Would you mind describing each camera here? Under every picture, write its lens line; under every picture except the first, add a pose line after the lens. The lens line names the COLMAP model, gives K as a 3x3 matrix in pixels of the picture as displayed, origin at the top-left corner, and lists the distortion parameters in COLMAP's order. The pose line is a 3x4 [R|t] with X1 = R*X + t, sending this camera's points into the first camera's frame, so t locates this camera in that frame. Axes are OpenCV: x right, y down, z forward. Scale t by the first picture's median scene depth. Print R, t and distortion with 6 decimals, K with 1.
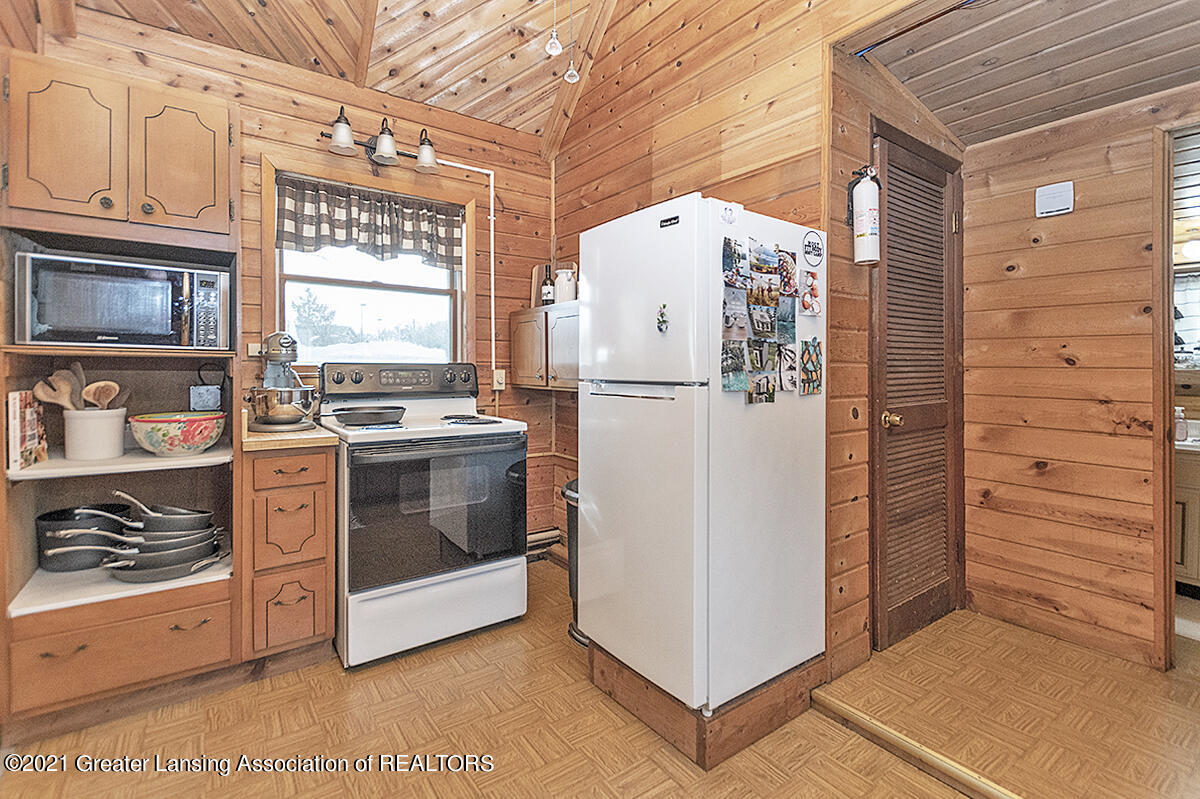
lens RADIAL K [[547.8, 0, 596.8], [0, 547.8, 371.7], [0, 0, 1]] dist [0.015748, 0.000108]
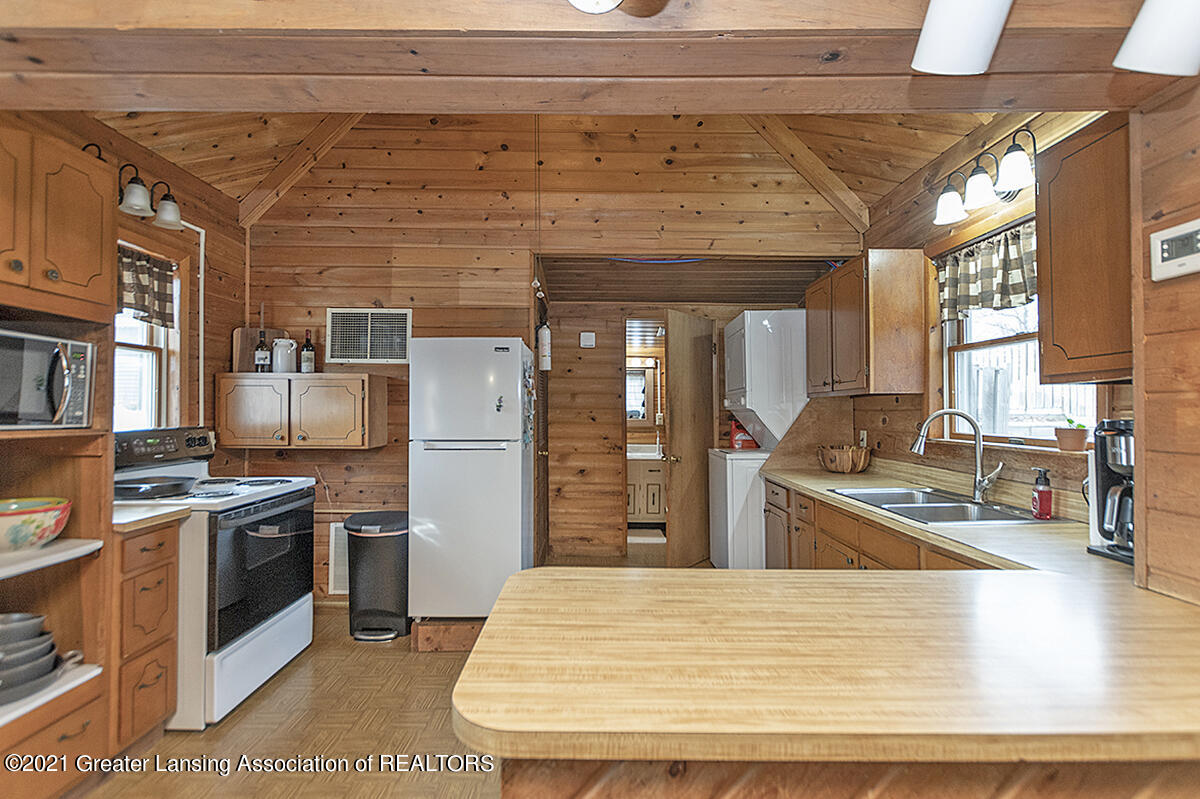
lens RADIAL K [[538.7, 0, 596.0], [0, 538.7, 403.5], [0, 0, 1]] dist [0.001633, 0.000022]
pose [[0.581214, 0.006762, 0.813723, -0.704334], [0.005267, 0.999913, -0.012071, -0.048501], [-0.813734, 0.011302, 0.581128, -0.161245]]
